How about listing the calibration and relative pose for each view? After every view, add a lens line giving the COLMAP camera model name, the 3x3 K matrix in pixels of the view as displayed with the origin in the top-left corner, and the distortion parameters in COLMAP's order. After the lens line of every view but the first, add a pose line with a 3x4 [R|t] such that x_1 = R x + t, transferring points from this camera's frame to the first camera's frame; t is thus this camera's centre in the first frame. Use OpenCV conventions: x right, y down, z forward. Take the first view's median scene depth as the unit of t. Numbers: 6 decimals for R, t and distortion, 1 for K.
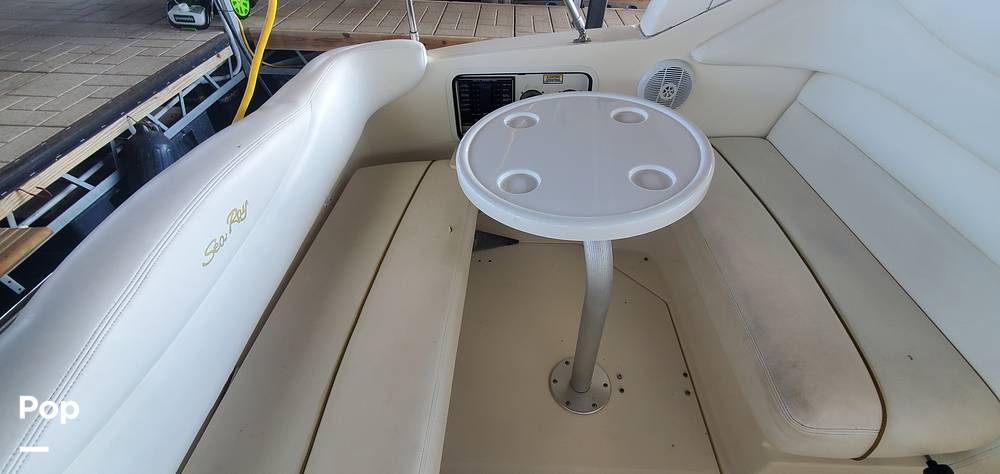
lens RADIAL K [[415.0, 0, 482.7], [0, 415.0, 239.8], [0, 0, 1]] dist [0.001291, -0.000064]
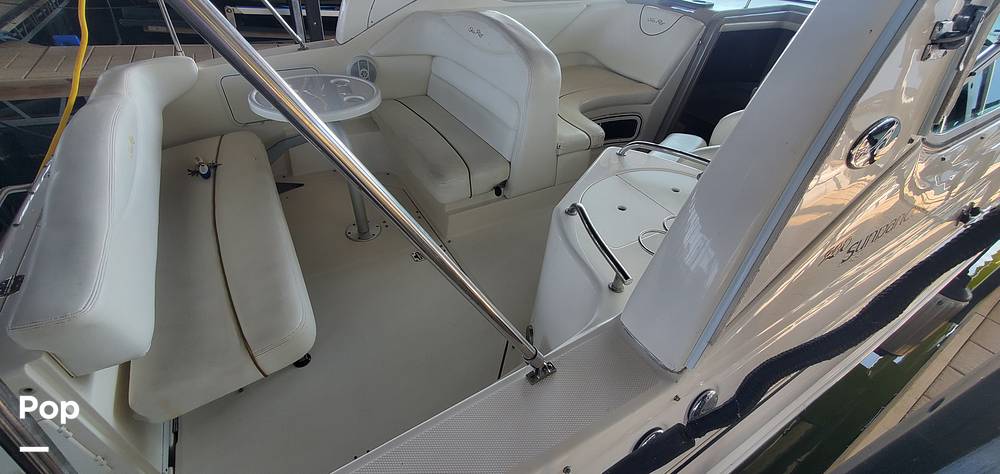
lens RADIAL K [[403.2, 0, 496.1], [0, 403.2, 238.6], [0, 0, 1]] dist [-0.005537, -0.000593]
pose [[0.826581, -0.287599, 0.483787, -0.121556], [0.323797, 0.946082, 0.009192, 0.482092], [-0.460346, 0.149051, 0.875137, -0.664727]]
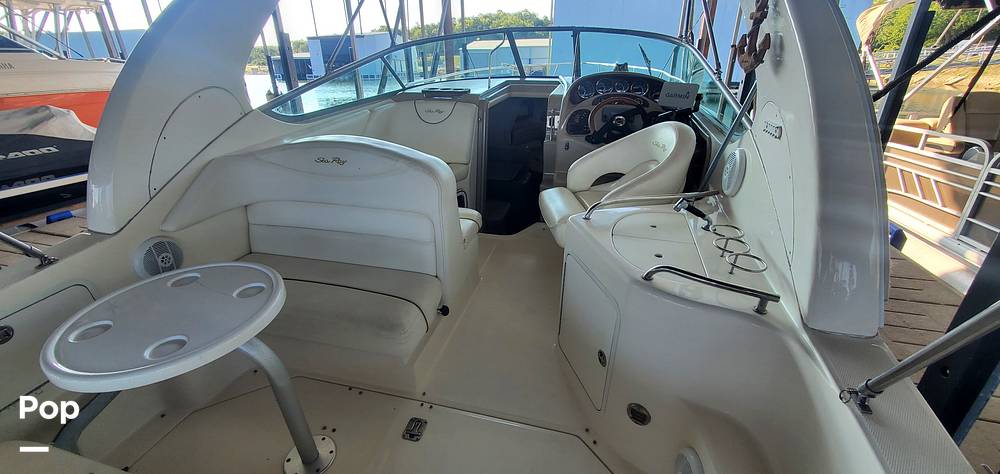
lens RADIAL K [[403.2, 0, 496.1], [0, 403.2, 238.6], [0, 0, 1]] dist [-0.005537, -0.000593]
pose [[0.209152, -0.415286, 0.885321, -0.370408], [0.689003, 0.705032, 0.167943, 0.067291], [-0.693924, 0.574862, 0.433592, -0.215021]]
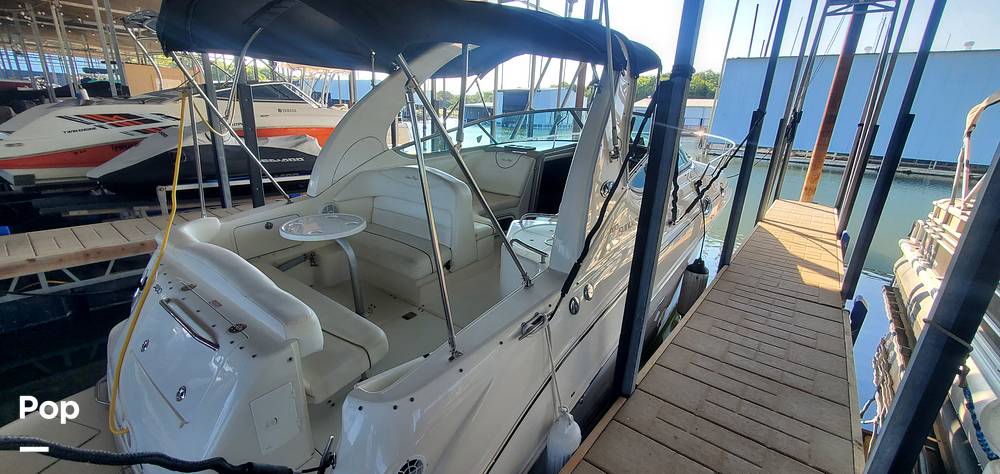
lens RADIAL K [[406.6, 0, 500.0], [0, 406.6, 237.0], [0, 0, 1]] dist [-0.017010, -0.000422]
pose [[0.563584, -0.239723, 0.790510, -0.970199], [0.548264, 0.824352, -0.140891, 0.682728], [-0.617884, 0.512812, 0.596023, -1.052203]]
